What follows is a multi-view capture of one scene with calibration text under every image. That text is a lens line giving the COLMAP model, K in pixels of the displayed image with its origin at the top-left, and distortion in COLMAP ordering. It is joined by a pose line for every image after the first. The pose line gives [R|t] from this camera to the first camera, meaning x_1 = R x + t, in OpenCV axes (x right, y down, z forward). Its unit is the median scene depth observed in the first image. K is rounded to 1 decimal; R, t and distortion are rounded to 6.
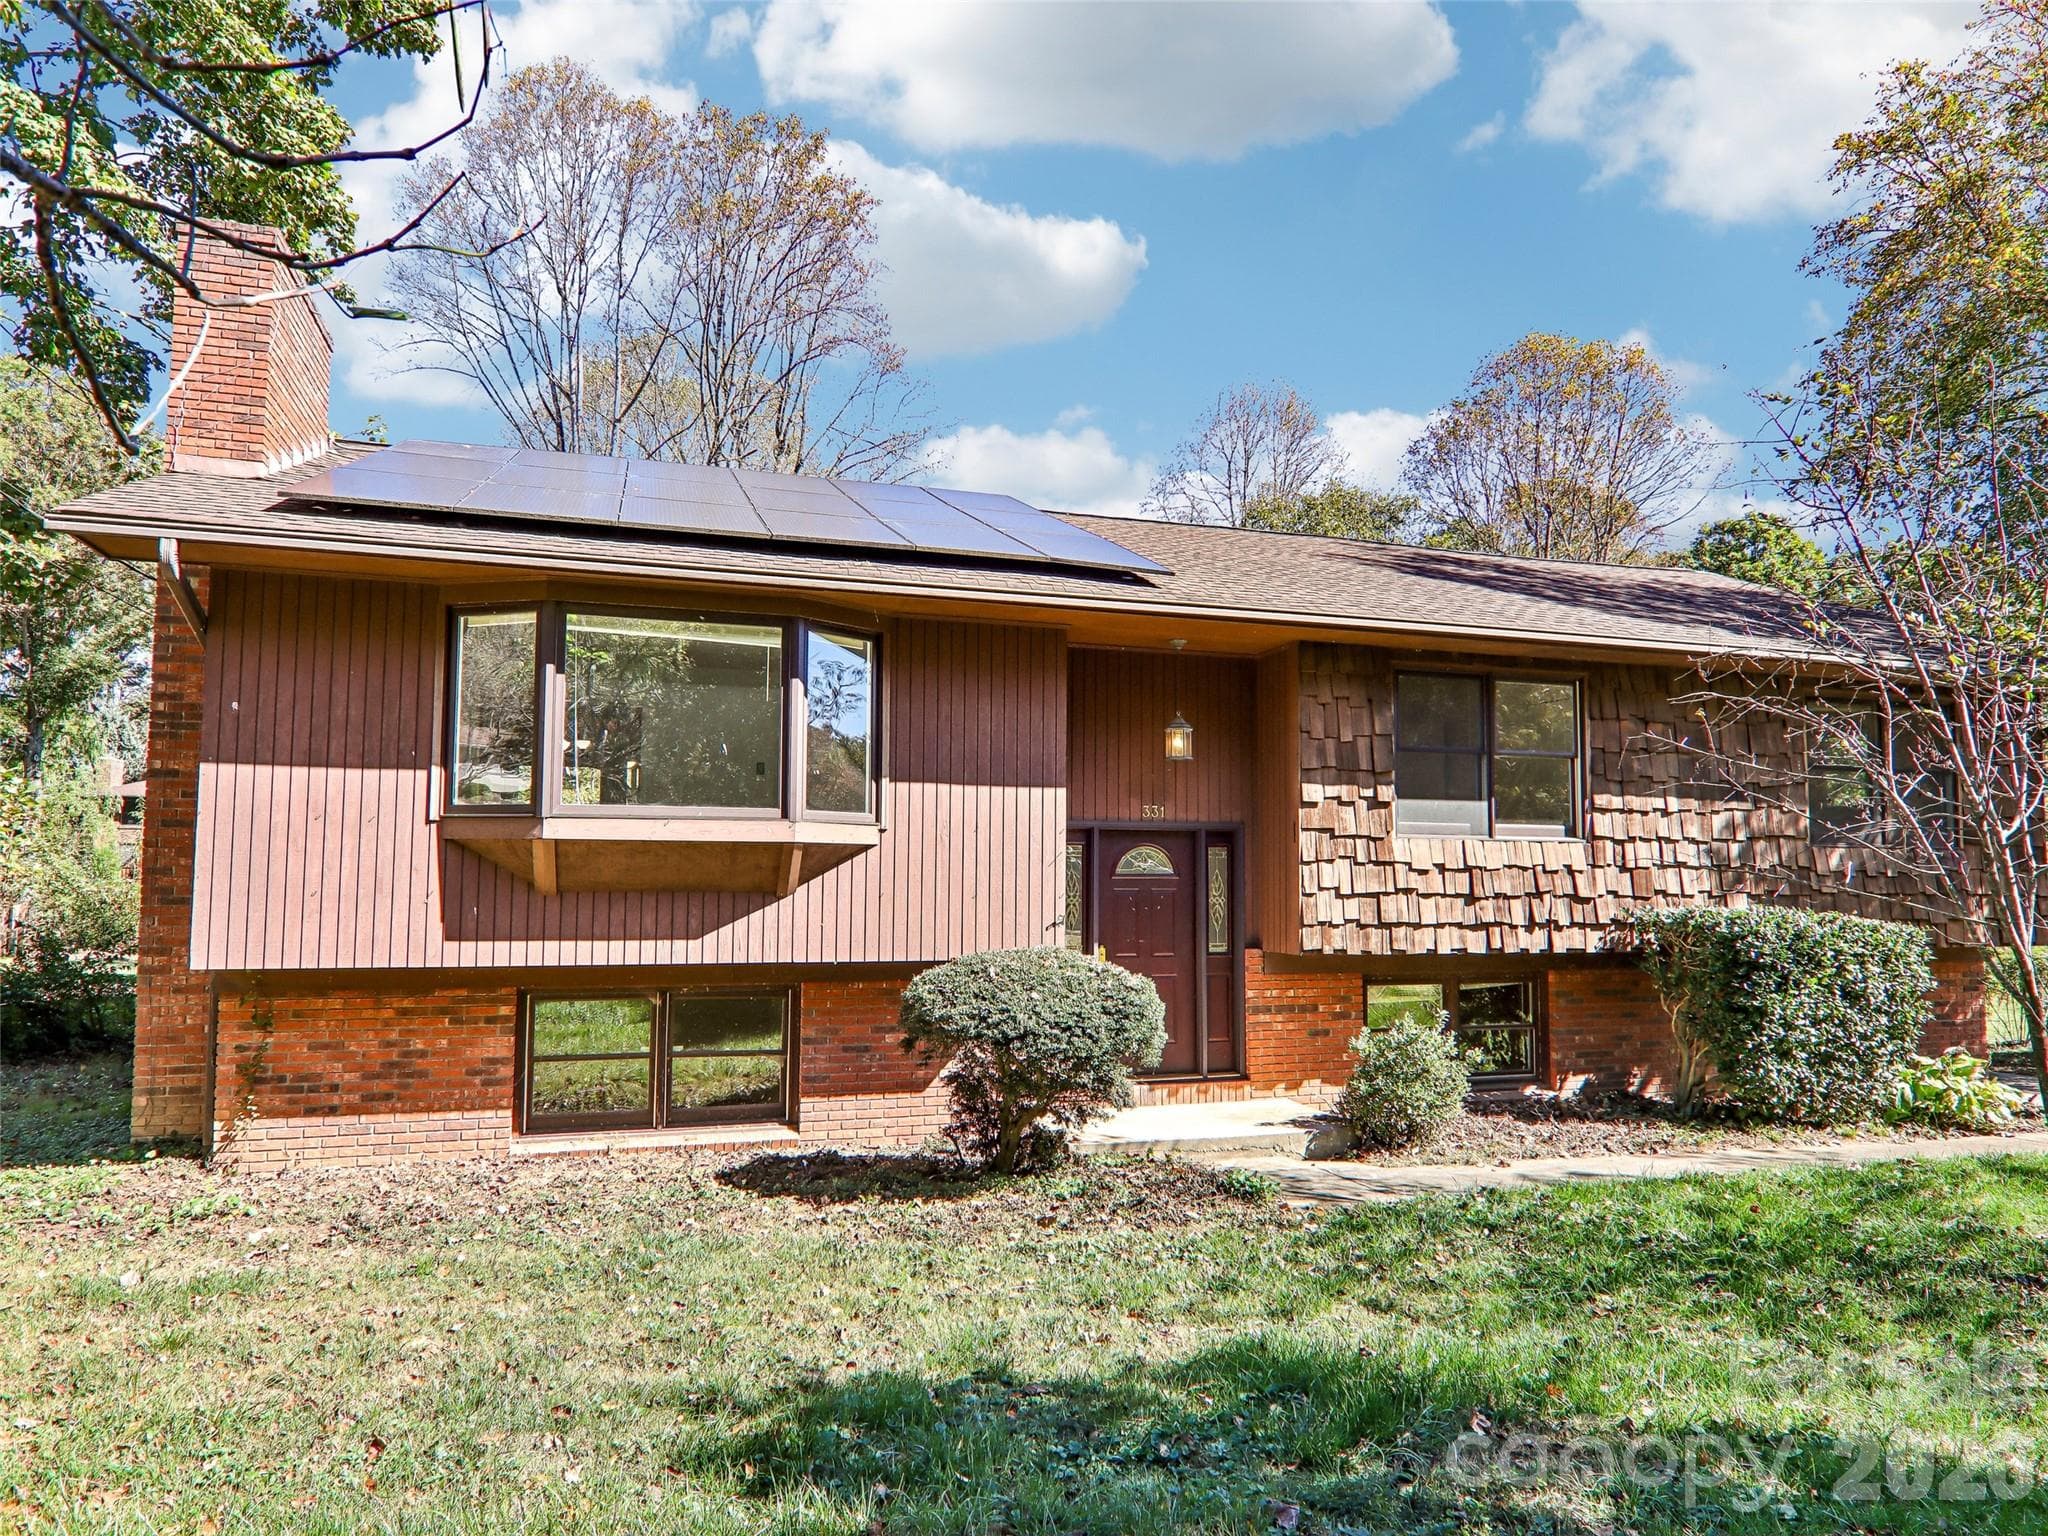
lens RADIAL K [[1287.9, 0, 1031.3], [0, 1287.9, 772.0], [0, 0, 1]] dist [0.005286, -0.017516]
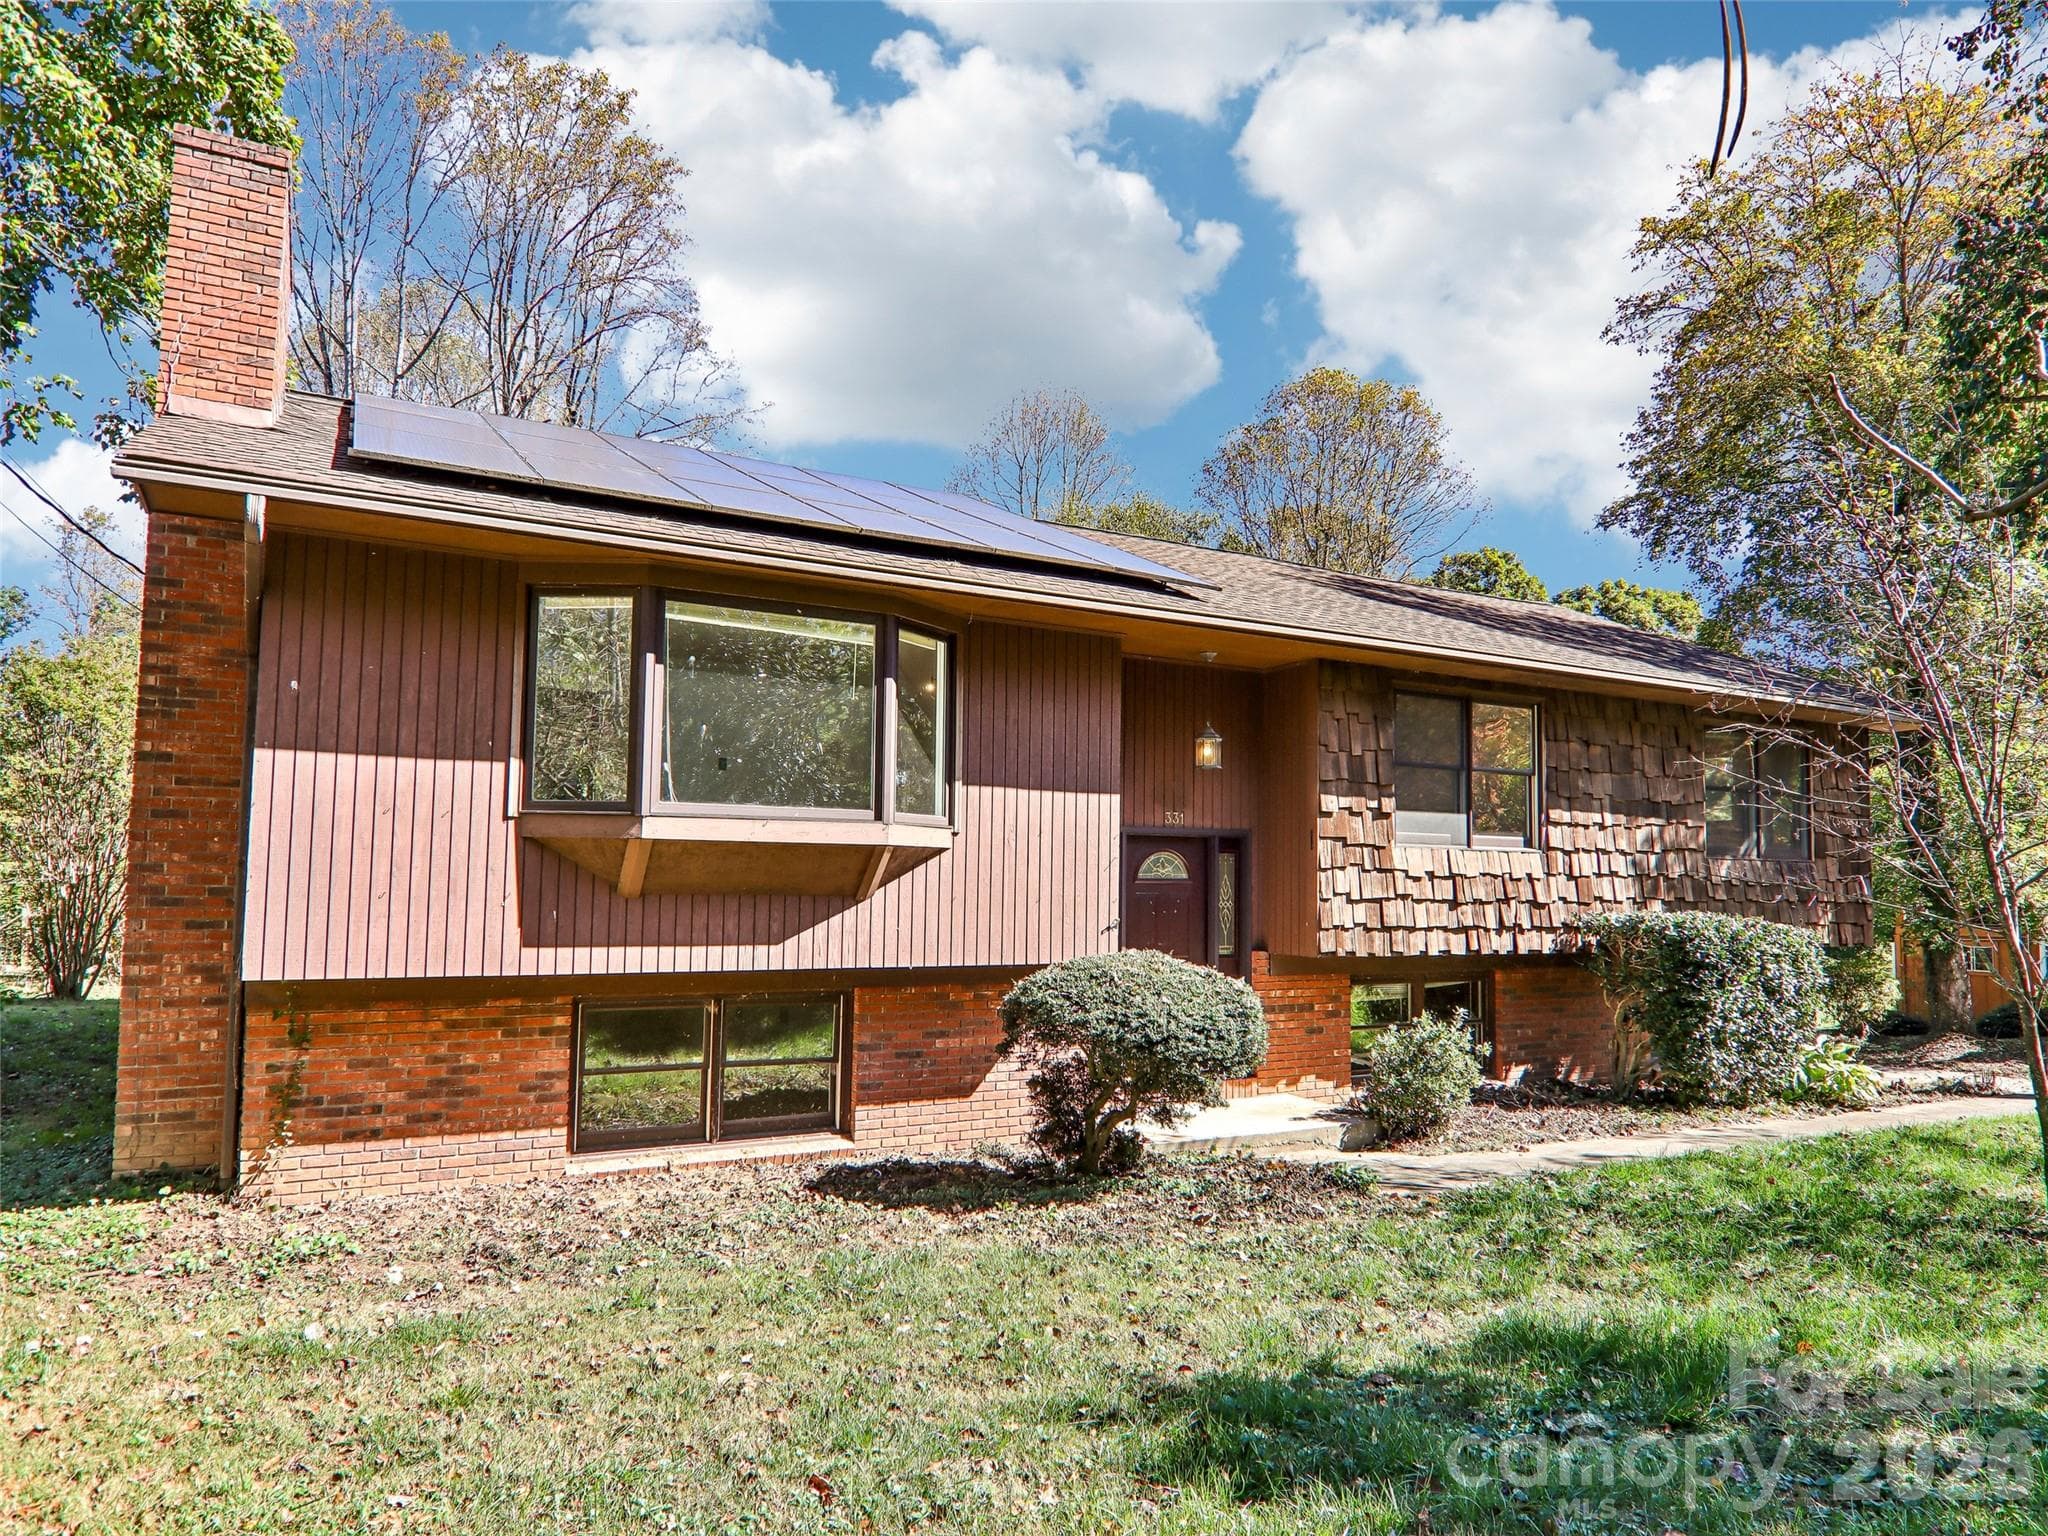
lens RADIAL K [[1287.9, 0, 1035.6], [0, 1287.9, 773.5], [0, 0, 1]] dist [0.005286, -0.017516]
pose [[0.979344, 0.024502, 0.200712, -0.246267], [-0.025148, 0.999684, 0.000669, -0.003089], [-0.200632, -0.005703, 0.979650, 0.017150]]
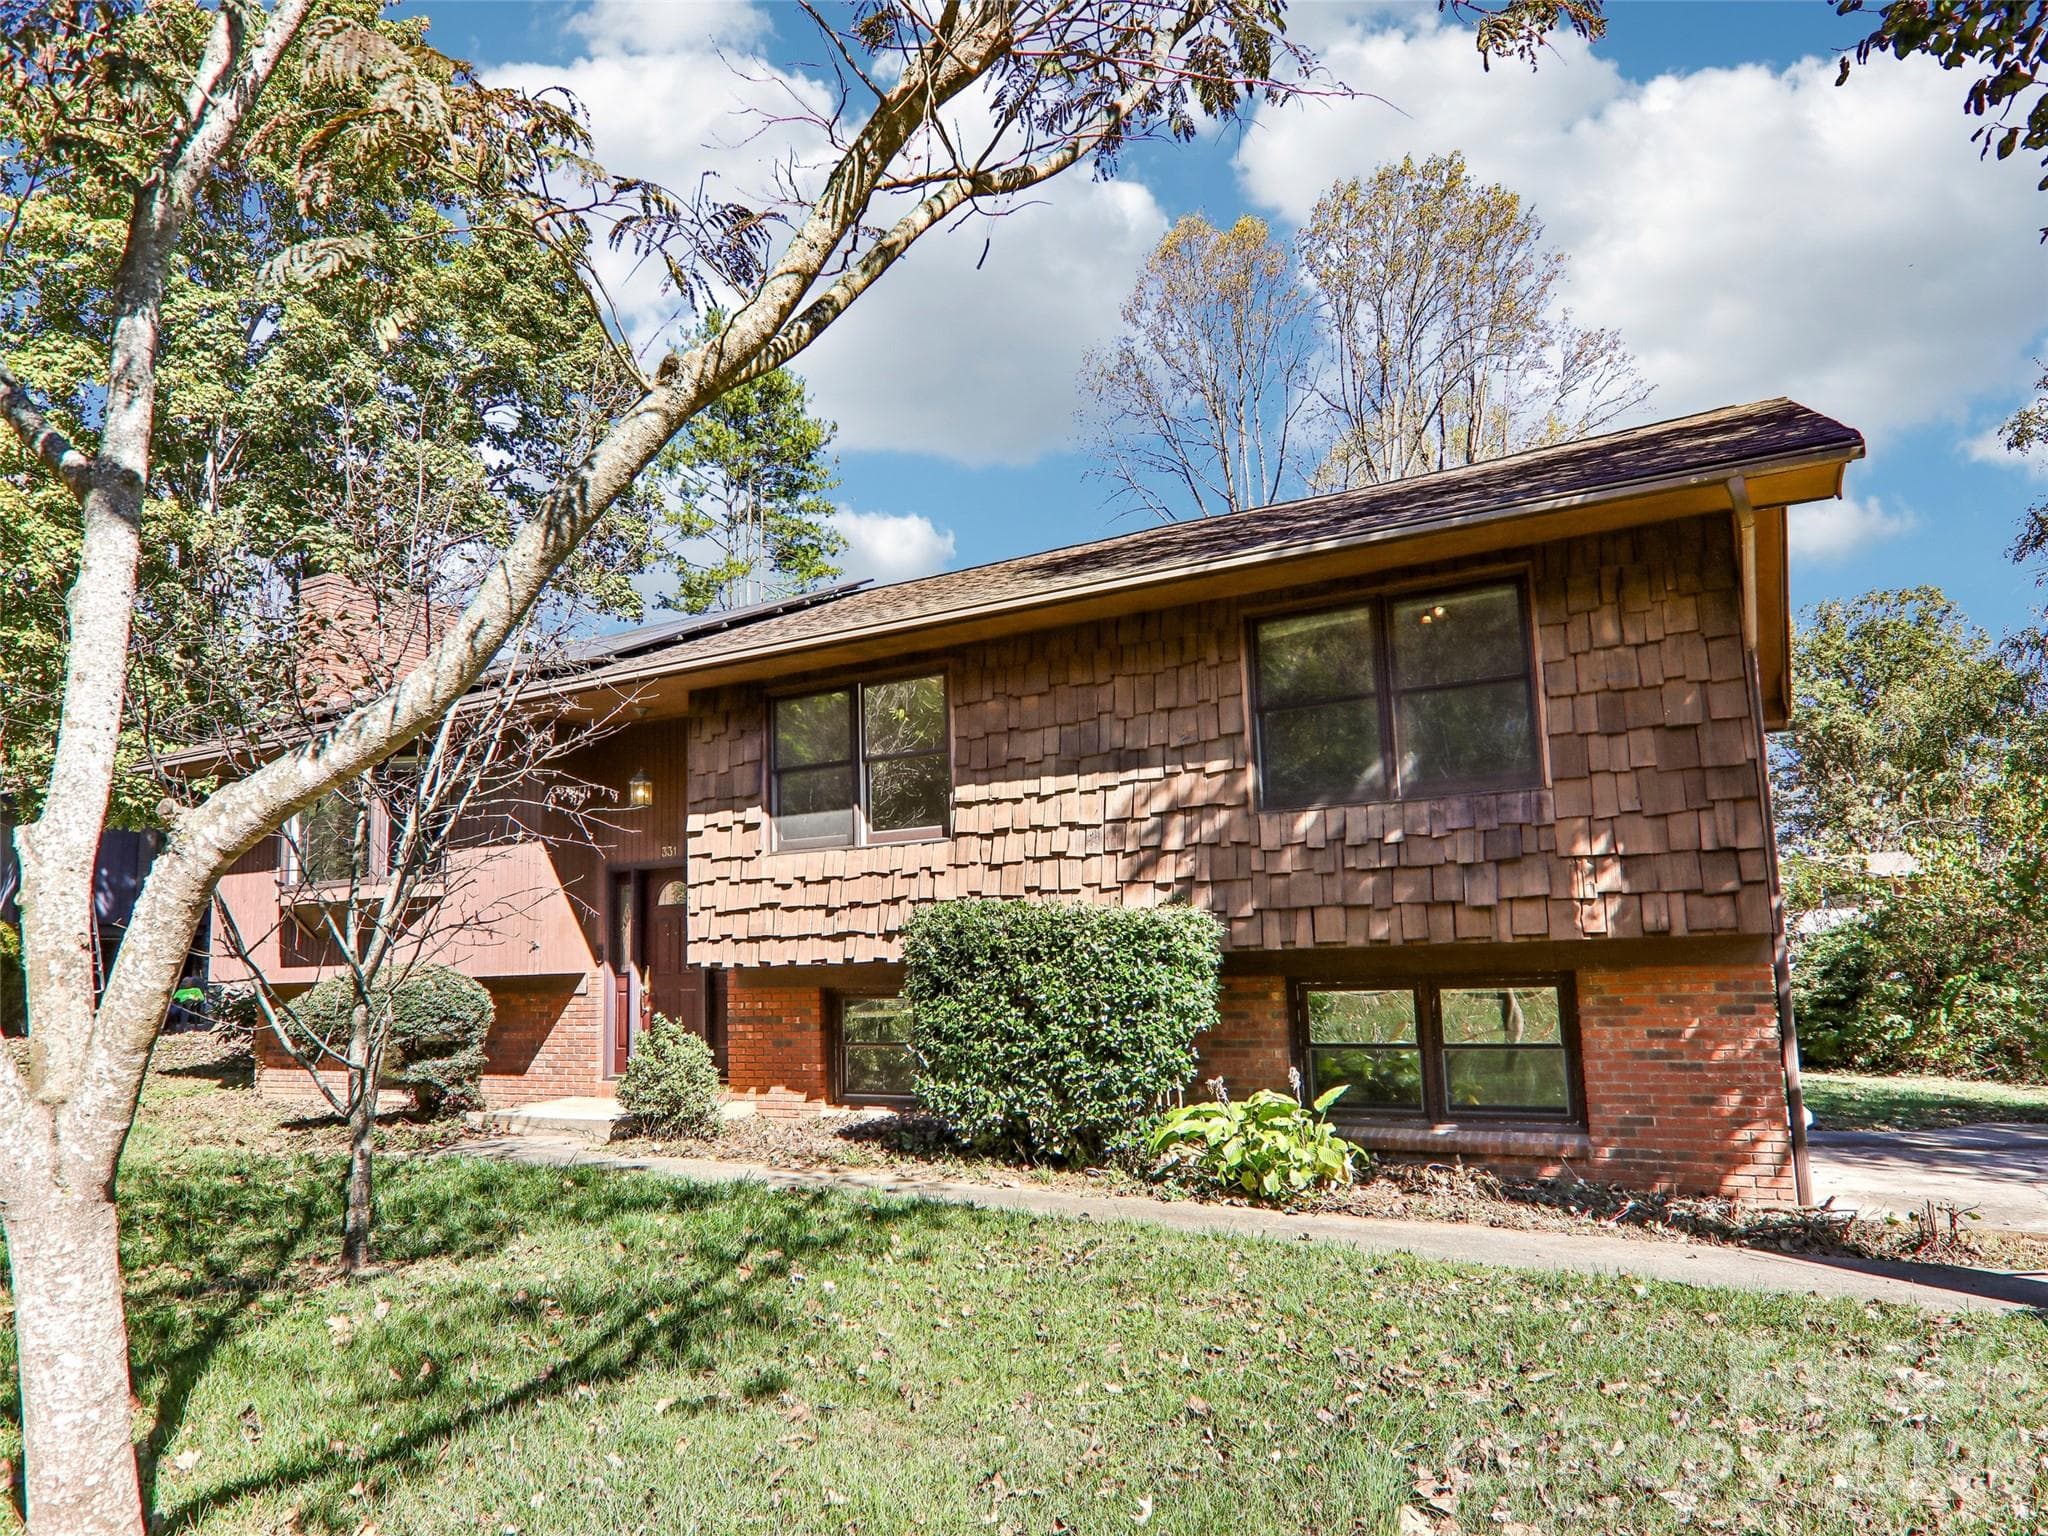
lens RADIAL K [[1287.9, 0, 1021.8], [0, 1287.9, 773.9], [0, 0, 1]] dist [0.005286, -0.017516]
pose [[0.673040, -0.130422, -0.728016, 1.323795], [0.103304, 0.991258, -0.082078, 0.102113], [0.732356, -0.019966, 0.680629, 0.479673]]
